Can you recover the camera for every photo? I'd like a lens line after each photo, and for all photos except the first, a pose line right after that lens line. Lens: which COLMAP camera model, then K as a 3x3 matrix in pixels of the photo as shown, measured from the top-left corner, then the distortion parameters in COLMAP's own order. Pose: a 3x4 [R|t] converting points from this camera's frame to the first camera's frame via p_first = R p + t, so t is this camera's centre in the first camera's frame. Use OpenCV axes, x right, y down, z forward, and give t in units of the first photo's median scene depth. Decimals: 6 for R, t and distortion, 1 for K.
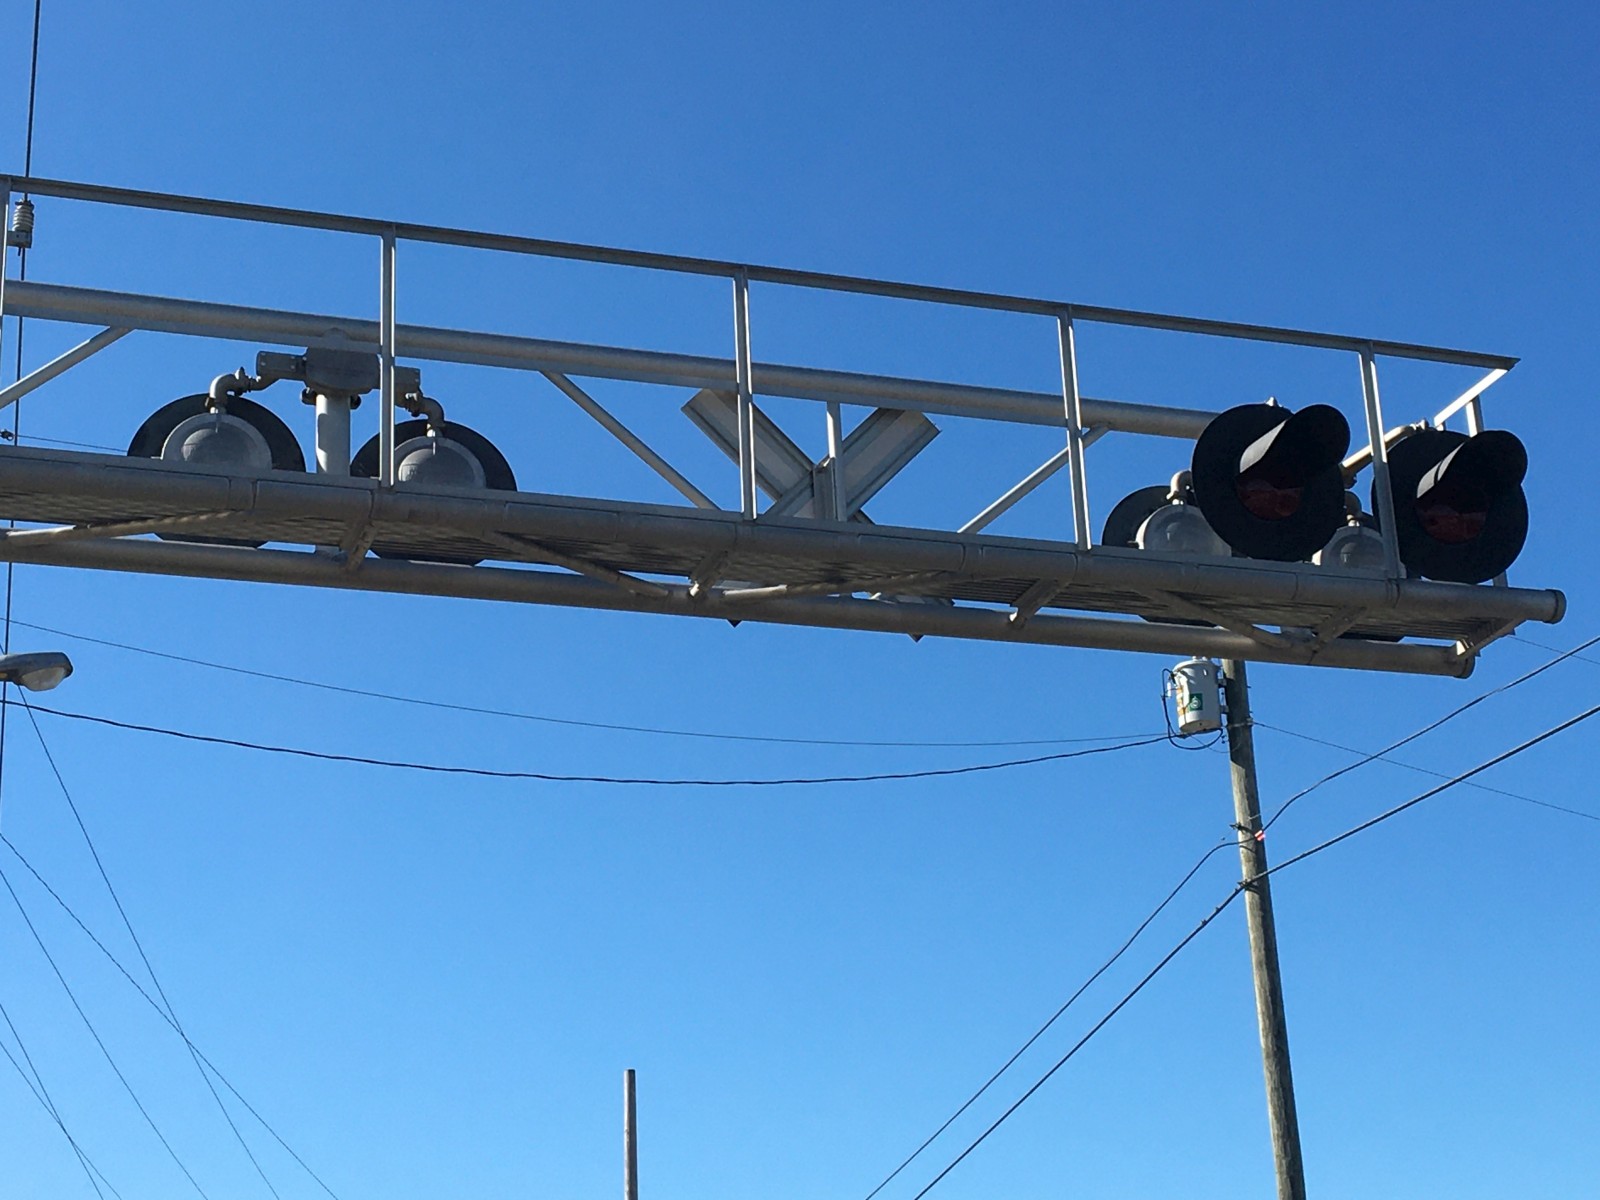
lens RADIAL K [[2723.2, 0, 800.0], [0, 2723.2, 600.0], [0, 0, 1]] dist [0.045394, 0.207255]
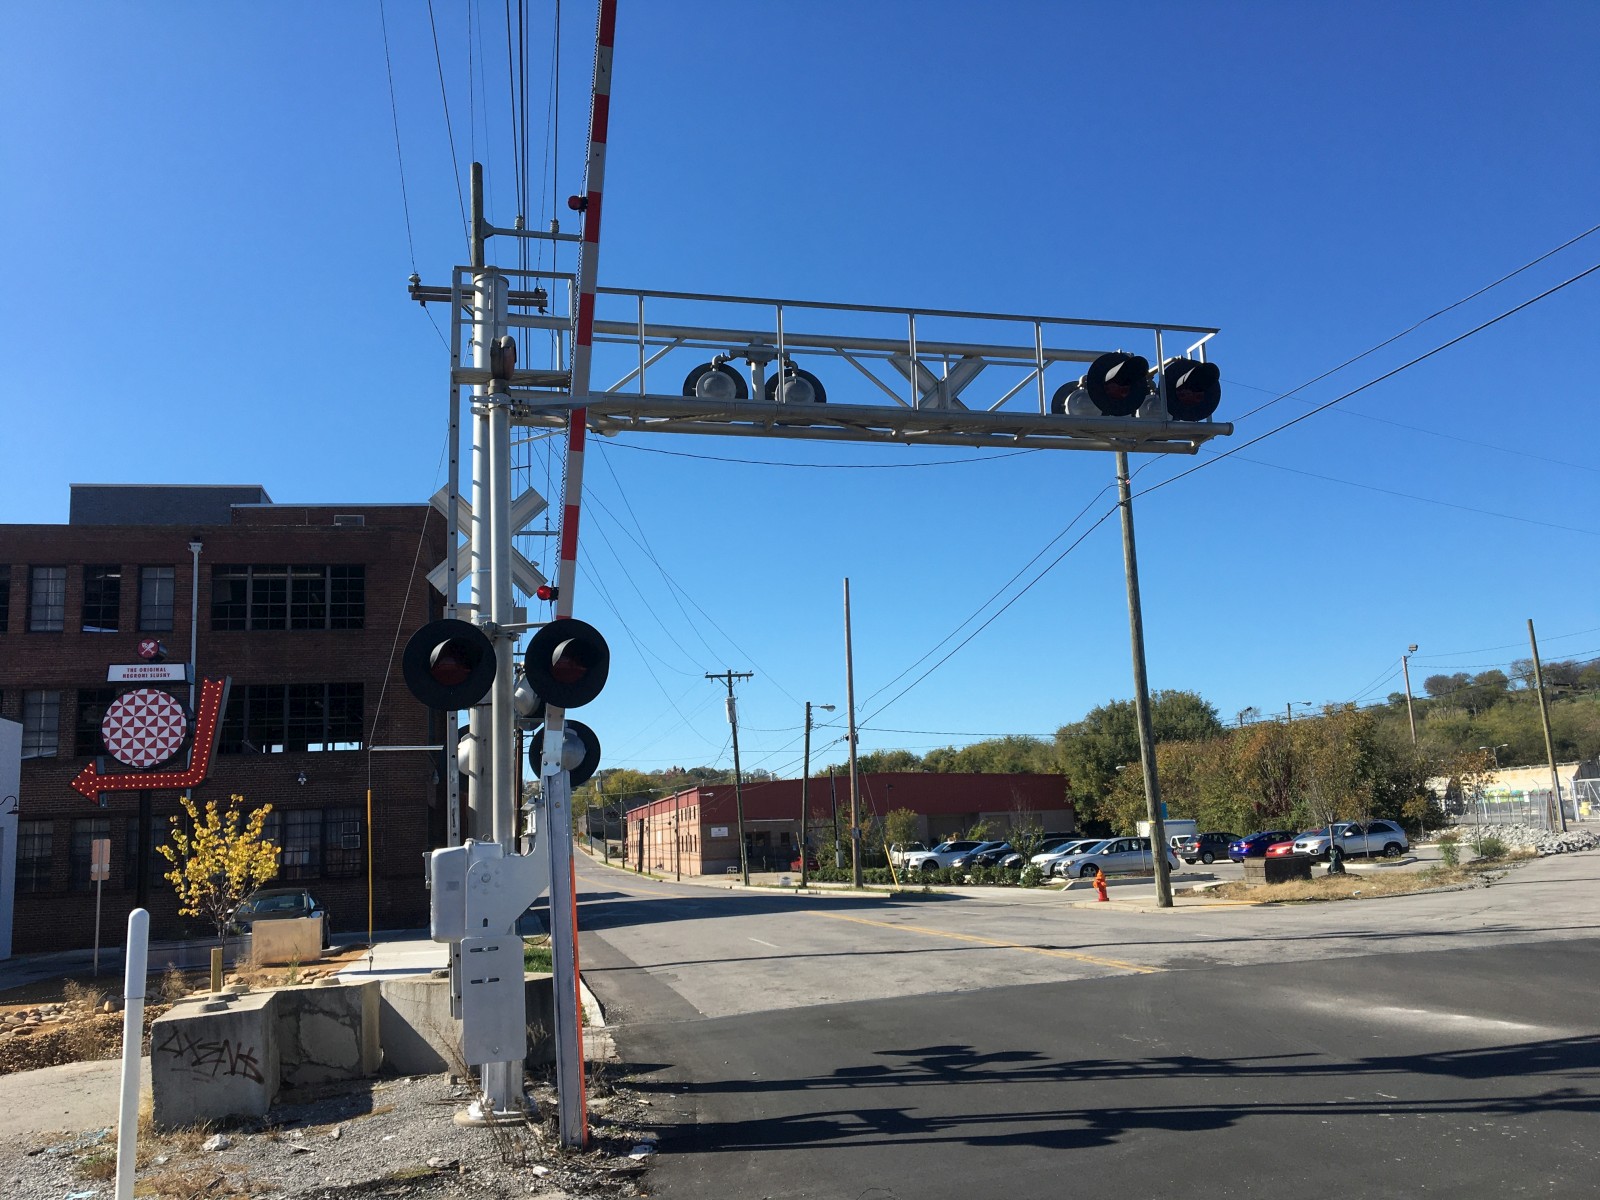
lens RADIAL K [[1349.4, 0, 800.0], [0, 1349.4, 600.0], [0, 0, 1]] dist [0.000094, -0.003979]
pose [[0.996410, -0.000562, -0.084652, -0.017654], [0.017507, 0.979729, 0.199560, -0.102433], [0.082824, -0.200326, 0.976222, -0.303388]]
